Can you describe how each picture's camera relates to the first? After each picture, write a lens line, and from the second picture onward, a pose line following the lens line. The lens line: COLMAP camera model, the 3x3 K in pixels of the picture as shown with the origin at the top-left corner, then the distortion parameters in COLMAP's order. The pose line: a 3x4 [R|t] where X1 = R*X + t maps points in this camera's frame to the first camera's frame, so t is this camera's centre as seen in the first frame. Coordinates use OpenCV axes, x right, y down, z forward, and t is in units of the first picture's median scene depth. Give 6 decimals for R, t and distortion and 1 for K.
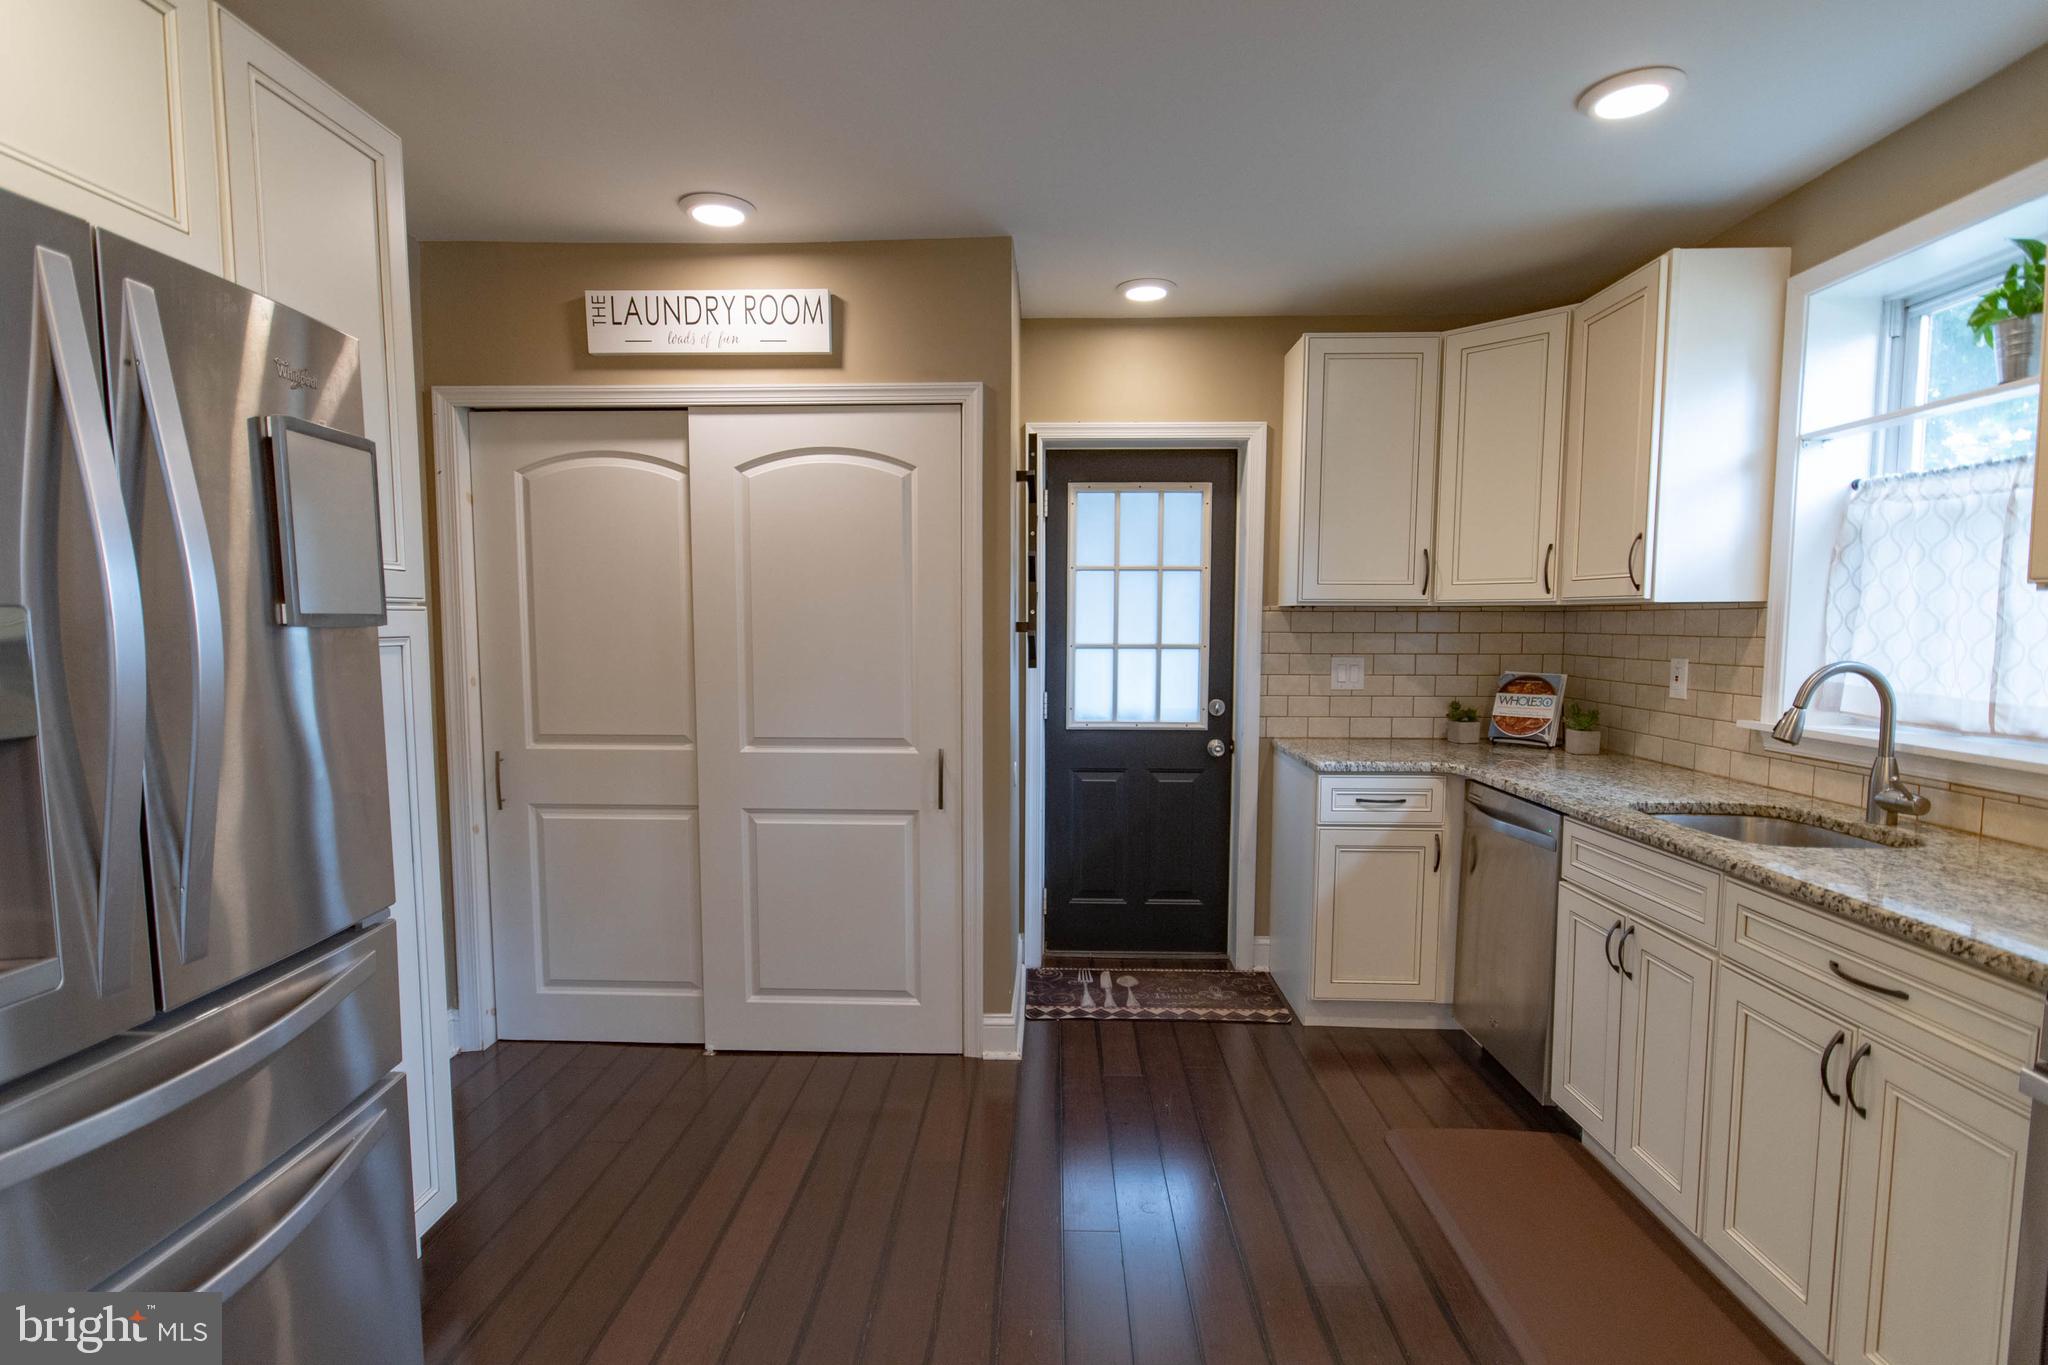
lens RADIAL K [[1015.7, 0, 1013.7], [0, 1015.7, 710.5], [0, 0, 1]] dist [0.001841, -0.001535]
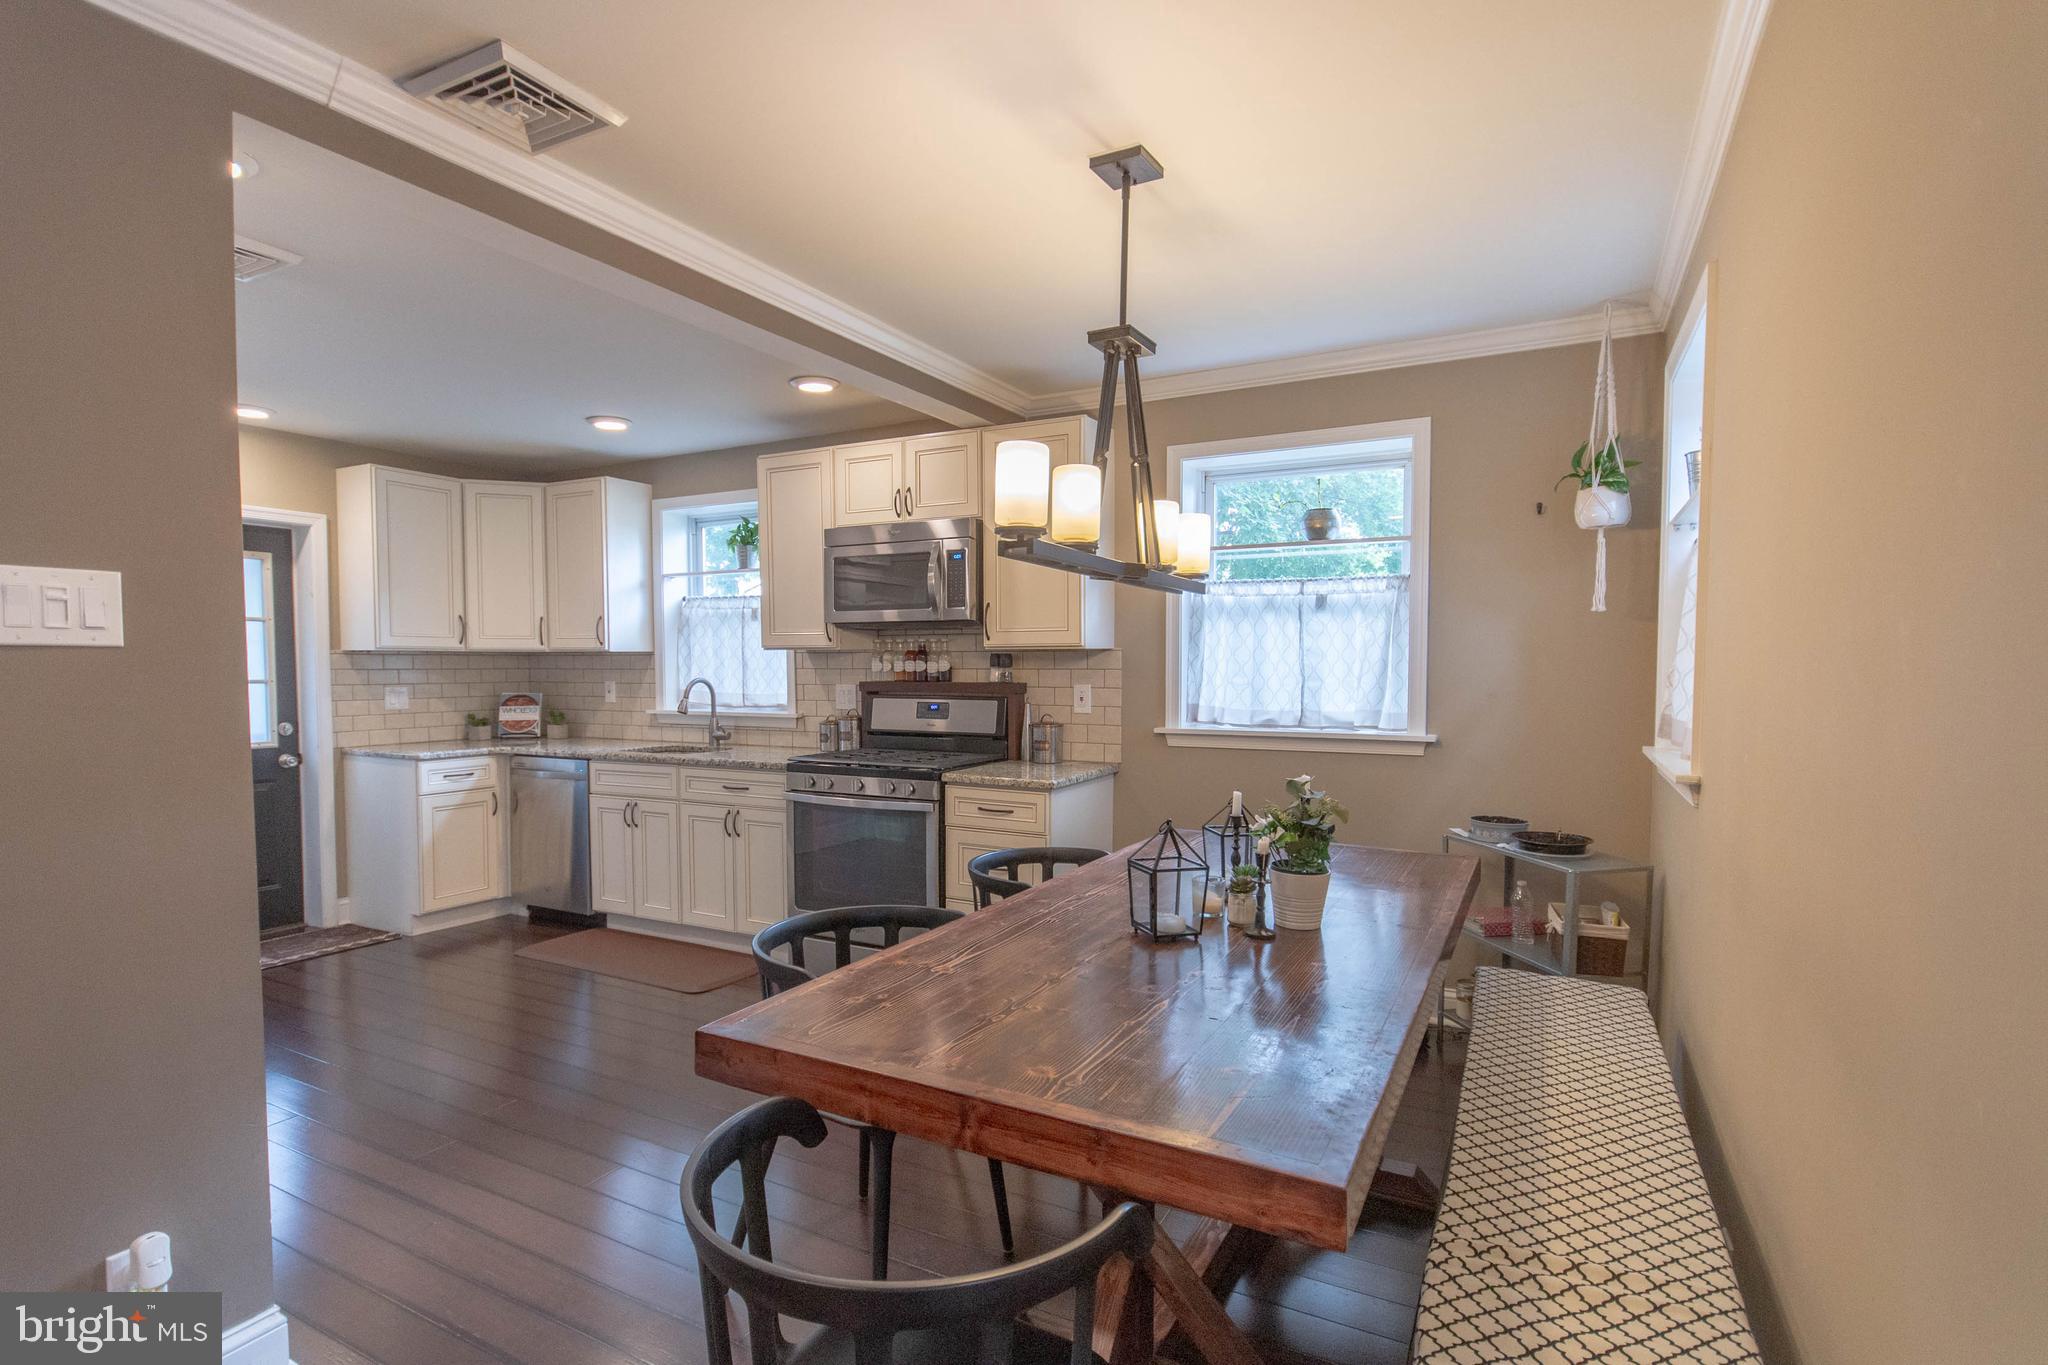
lens RADIAL K [[1015.7, 0, 1013.7], [0, 1015.7, 710.5], [0, 0, 1]] dist [0.001841, -0.001535]
pose [[0.447312, -0.042936, 0.893347, -0.658157], [0.079223, 0.996823, 0.008241, 0.044552], [-0.890863, 0.067088, 0.449292, -0.480612]]
